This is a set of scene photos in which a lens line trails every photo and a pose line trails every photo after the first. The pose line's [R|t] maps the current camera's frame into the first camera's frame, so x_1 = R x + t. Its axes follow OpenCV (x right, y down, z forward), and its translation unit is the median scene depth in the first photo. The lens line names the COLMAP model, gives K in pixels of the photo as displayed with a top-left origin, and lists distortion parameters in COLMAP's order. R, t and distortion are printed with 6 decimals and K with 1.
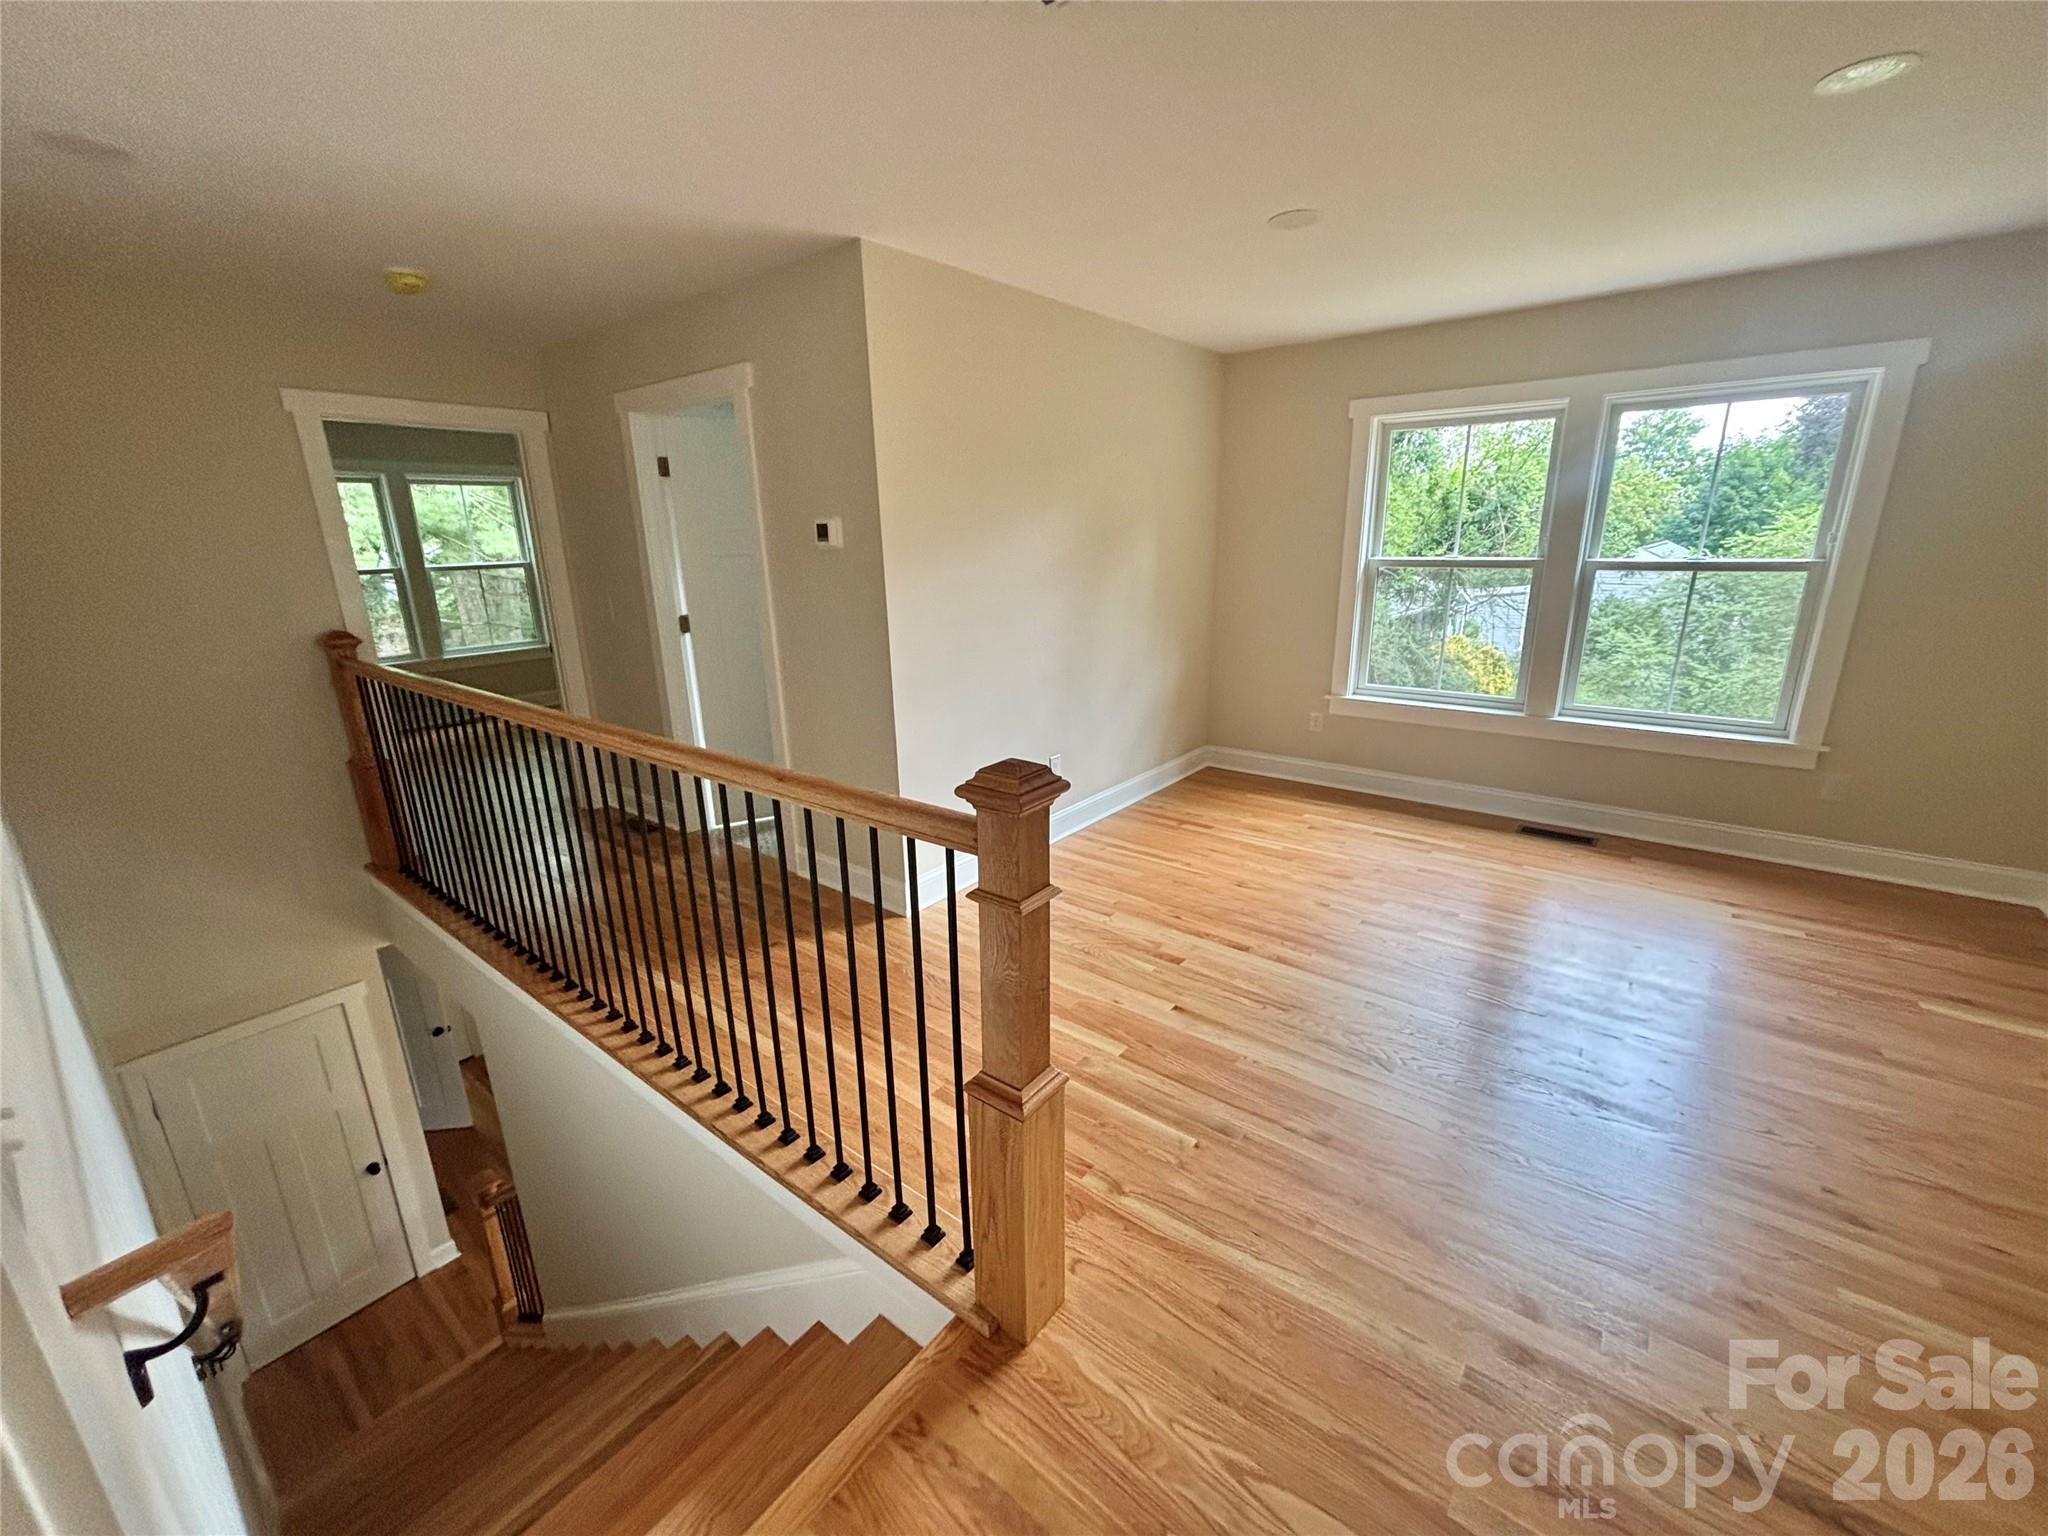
lens RADIAL K [[825.7, 0, 1025.4], [0, 825.7, 765.3], [0, 0, 1]] dist [0.000033, 0.000005]
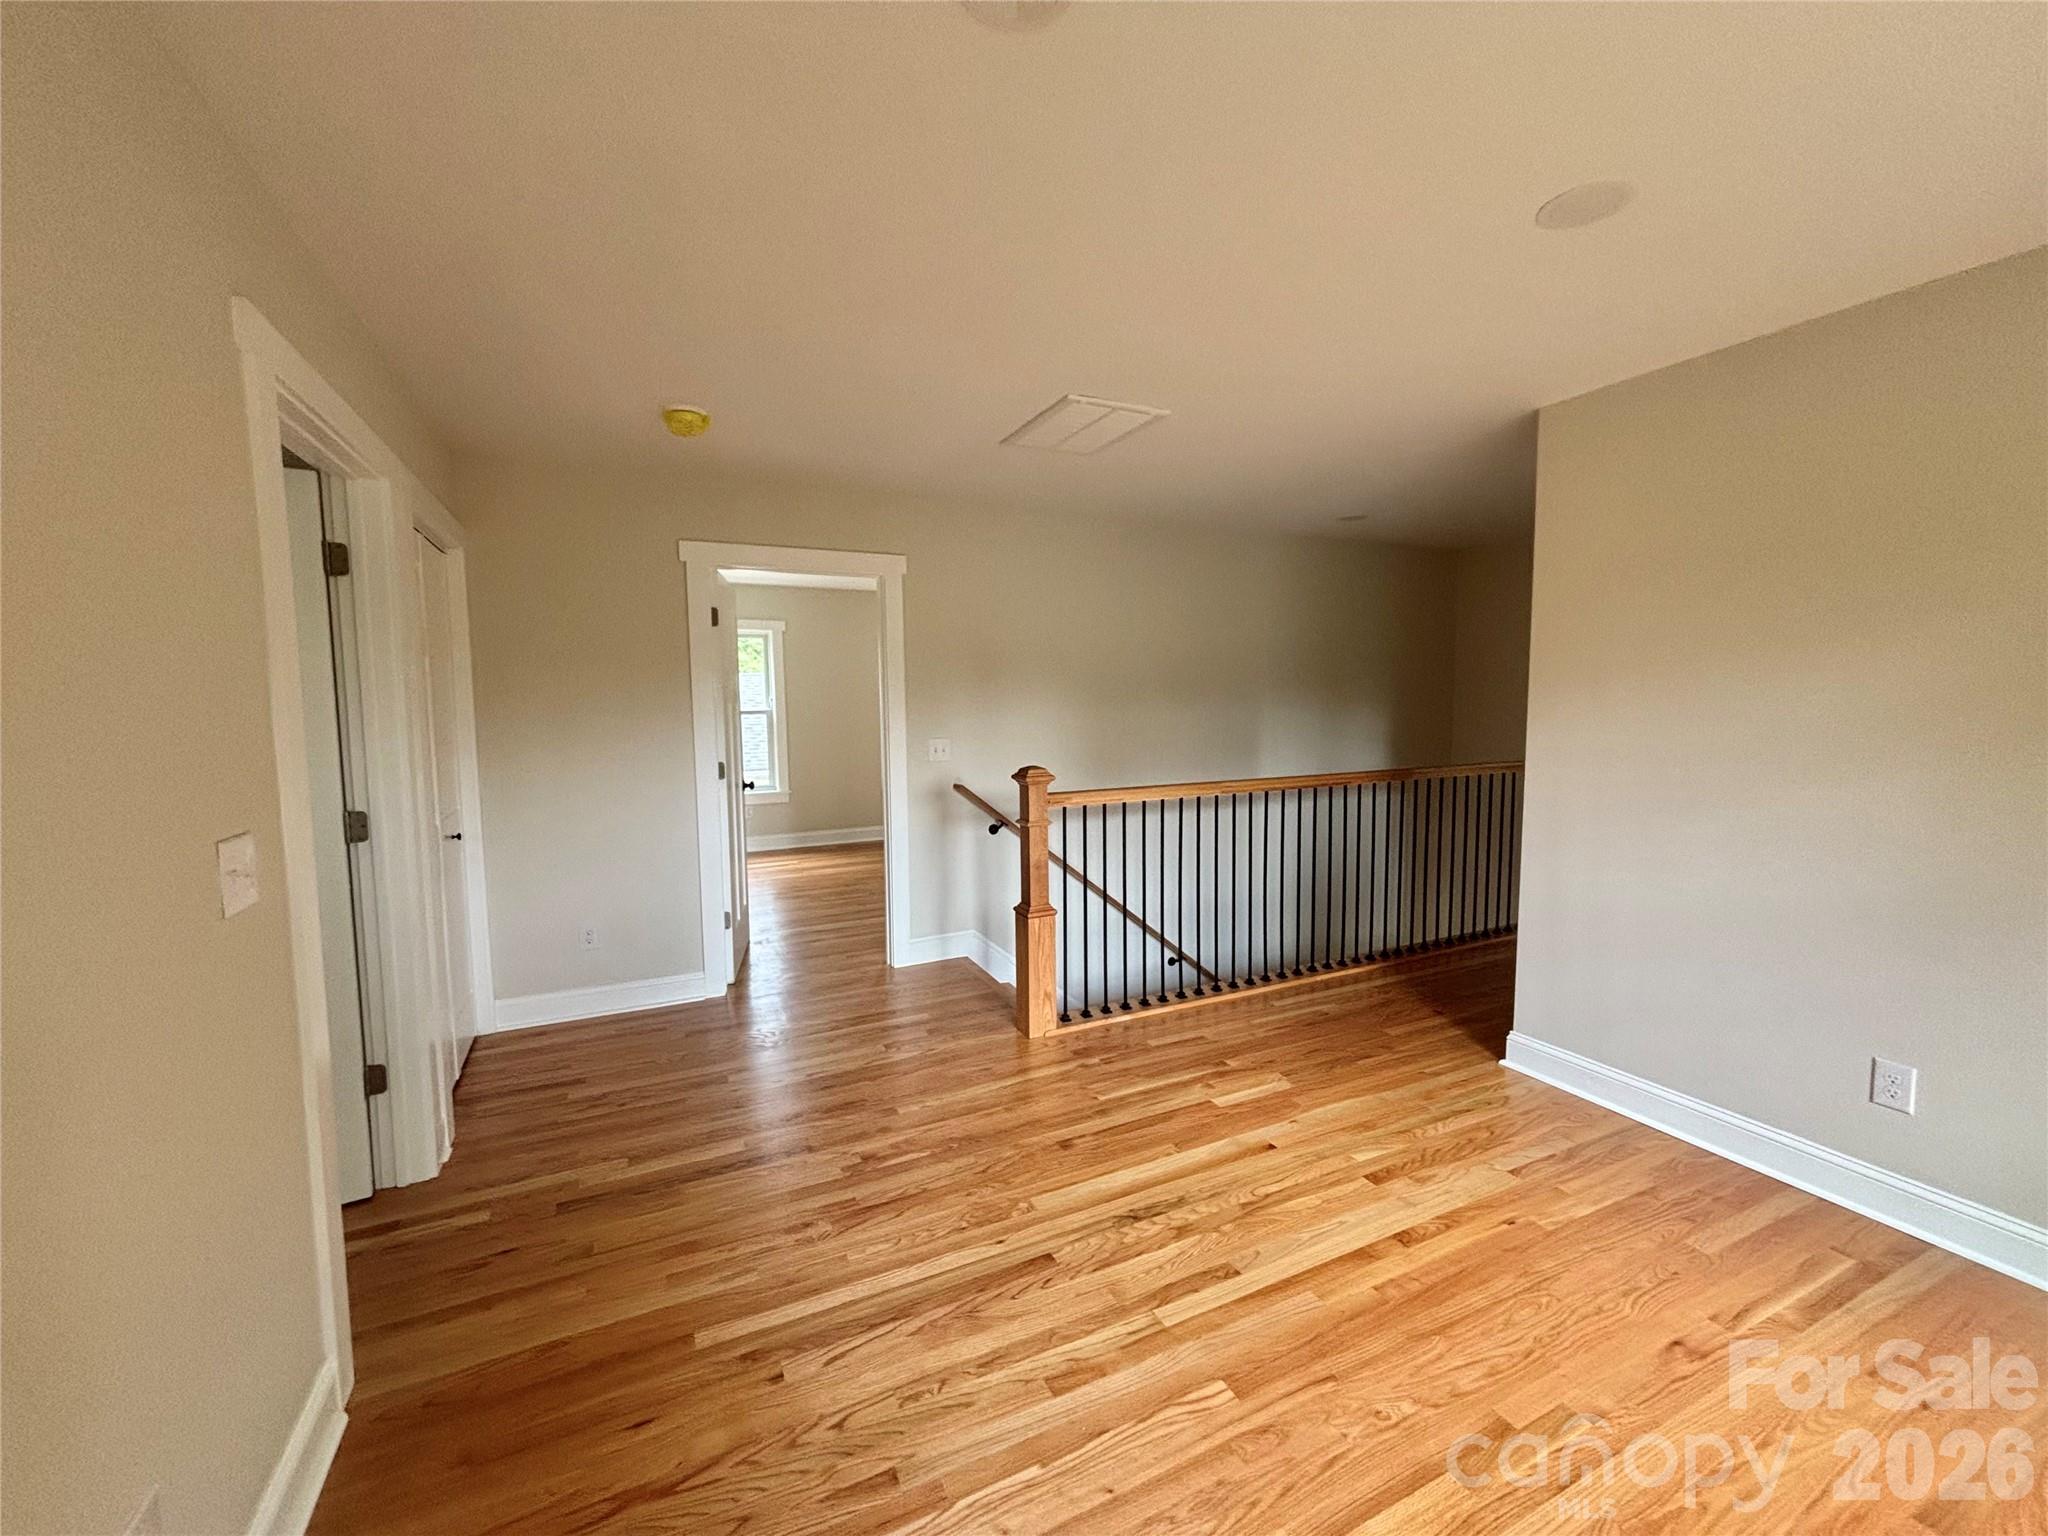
lens RADIAL K [[825.7, 0, 1024.2], [0, 825.7, 764.3], [0, 0, 1]] dist [0.000033, 0.000005]
pose [[-0.445813, 0.096218, -0.889940, 1.171398], [-0.229369, 0.948733, 0.217477, -0.288409], [0.865240, 0.301079, -0.400888, 1.028317]]
